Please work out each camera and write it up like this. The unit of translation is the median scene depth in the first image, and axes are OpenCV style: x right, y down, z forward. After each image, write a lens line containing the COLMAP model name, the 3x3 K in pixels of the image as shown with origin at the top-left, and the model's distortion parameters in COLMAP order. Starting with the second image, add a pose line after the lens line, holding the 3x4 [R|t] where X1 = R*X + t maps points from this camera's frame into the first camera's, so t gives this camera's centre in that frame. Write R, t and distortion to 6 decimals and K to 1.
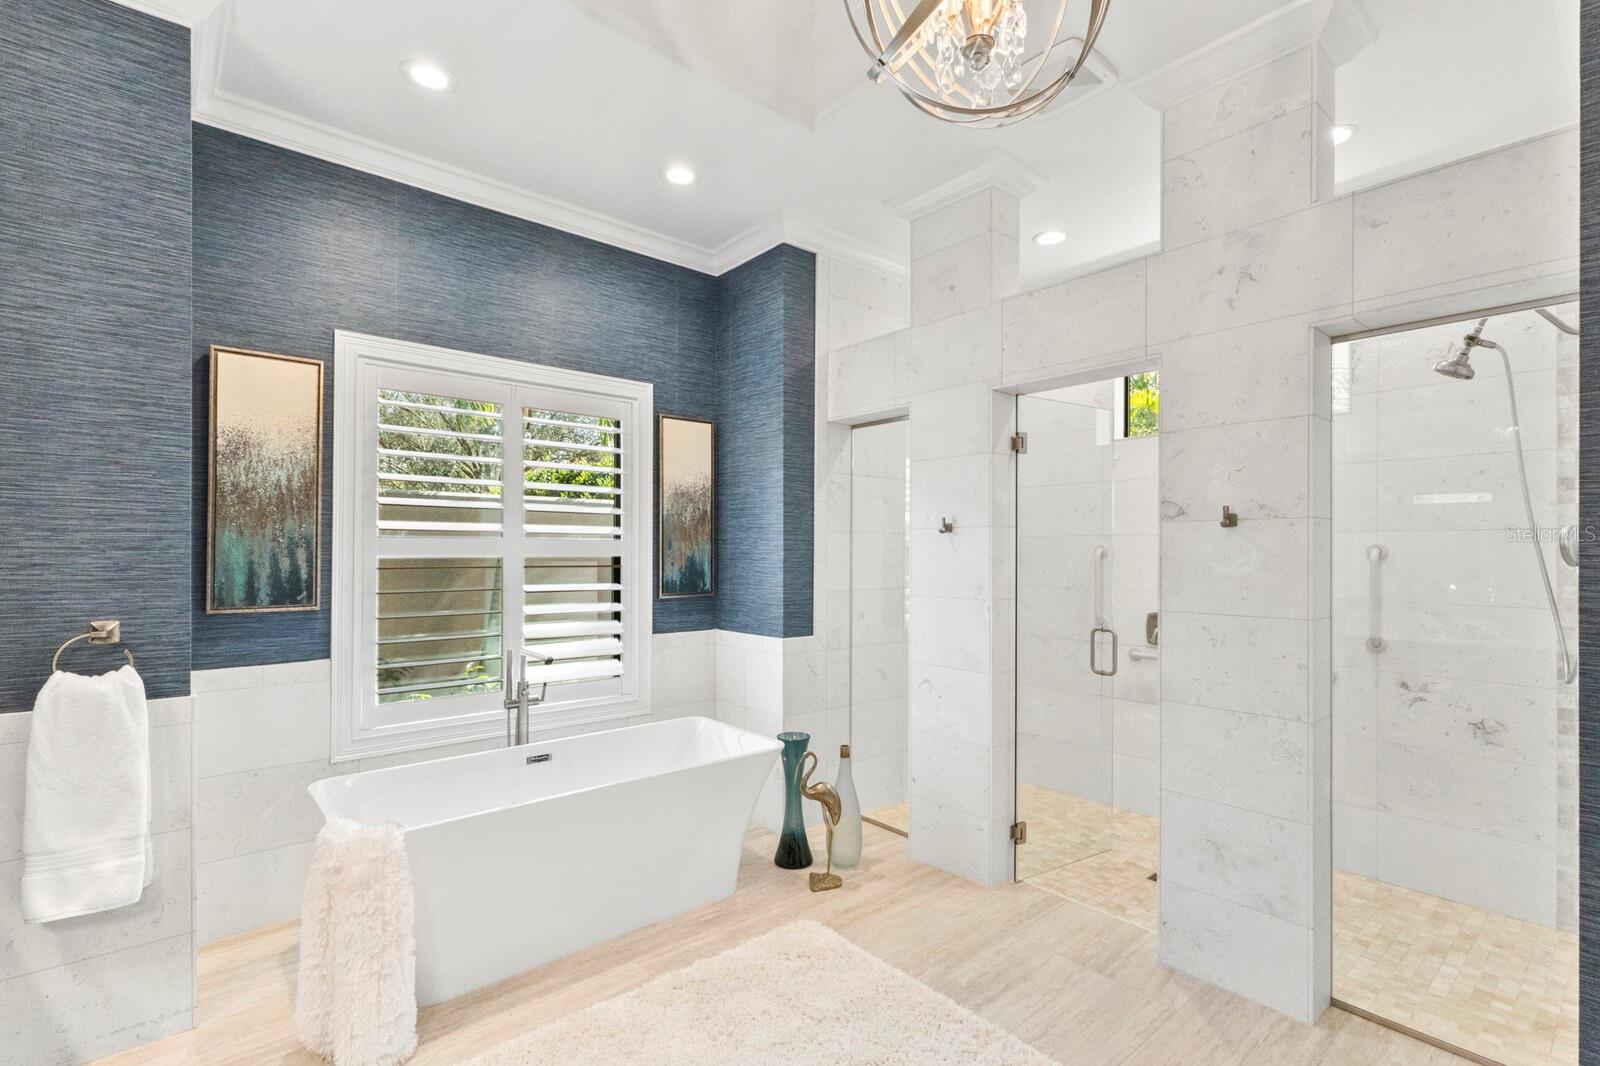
lens RADIAL K [[756.4, 0, 799.6], [0, 756.4, 556.6], [0, 0, 1]] dist [0.003103, 0.000416]
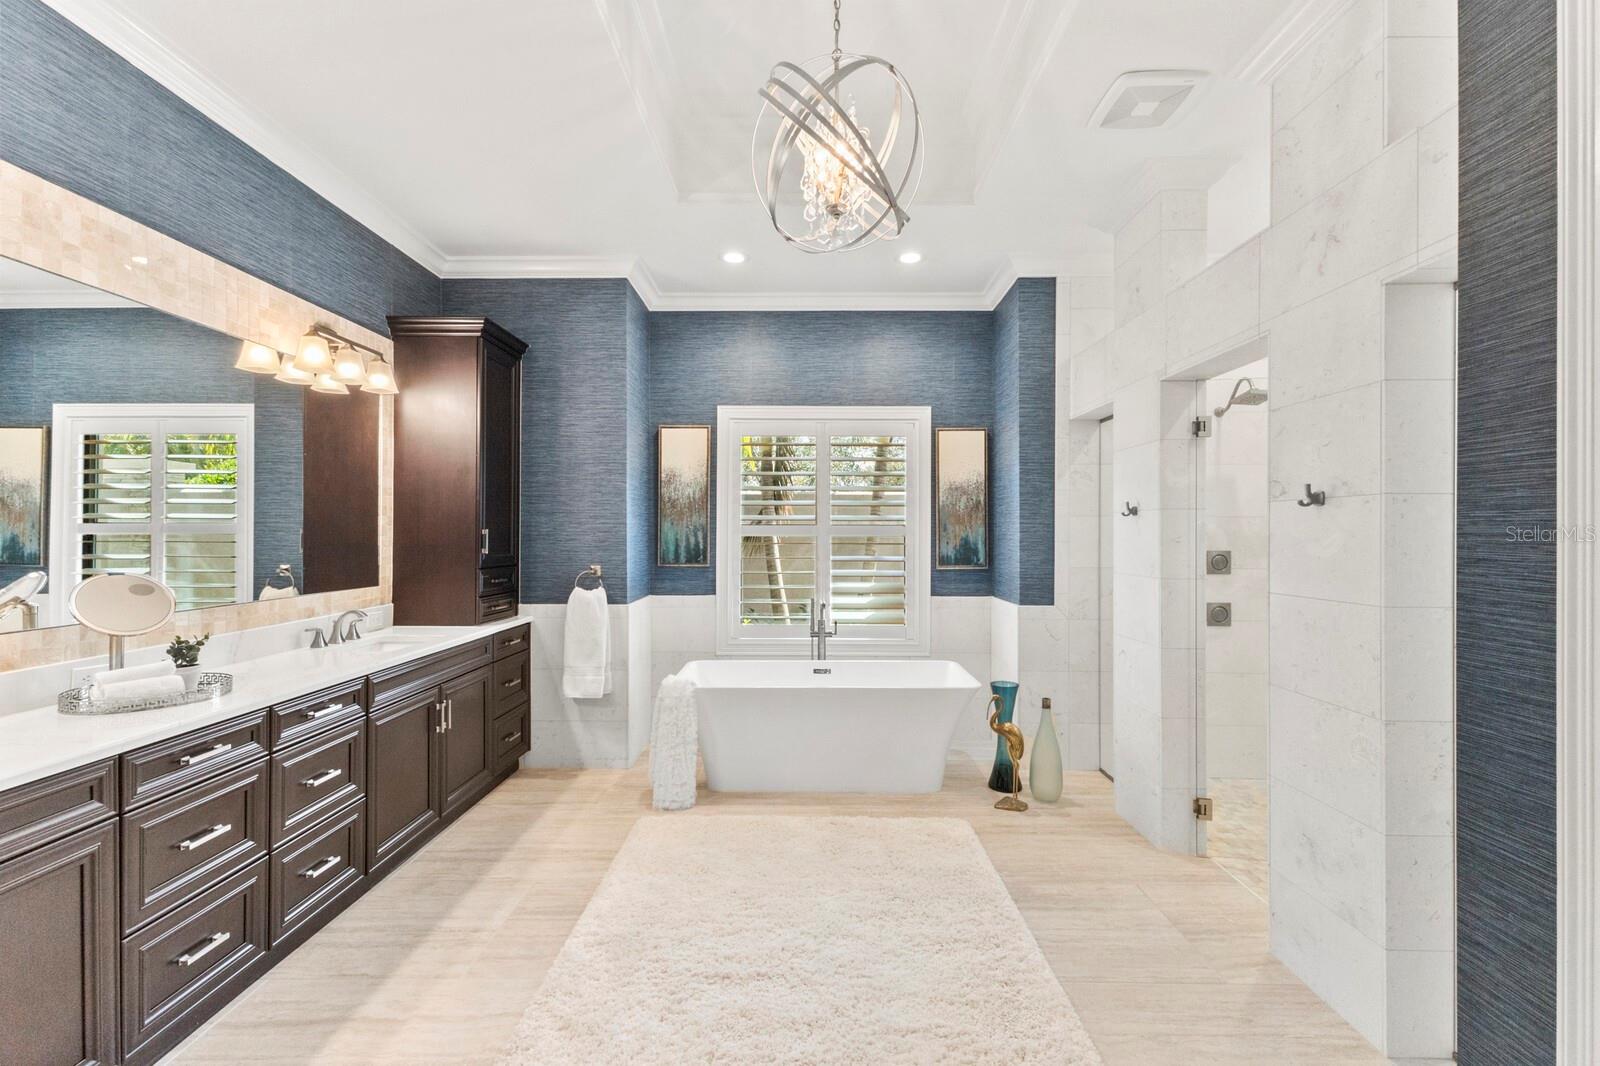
lens RADIAL K [[666.8, 0, 800.0], [0, 666.8, 533.0], [0, 0, 1]] dist [-0.001459, -0.000200]
pose [[0.762900, -0.001735, -0.646515, 0.486778], [-0.003697, 0.999968, -0.007047, 0.002416], [0.646506, 0.007766, 0.762869, -0.042307]]
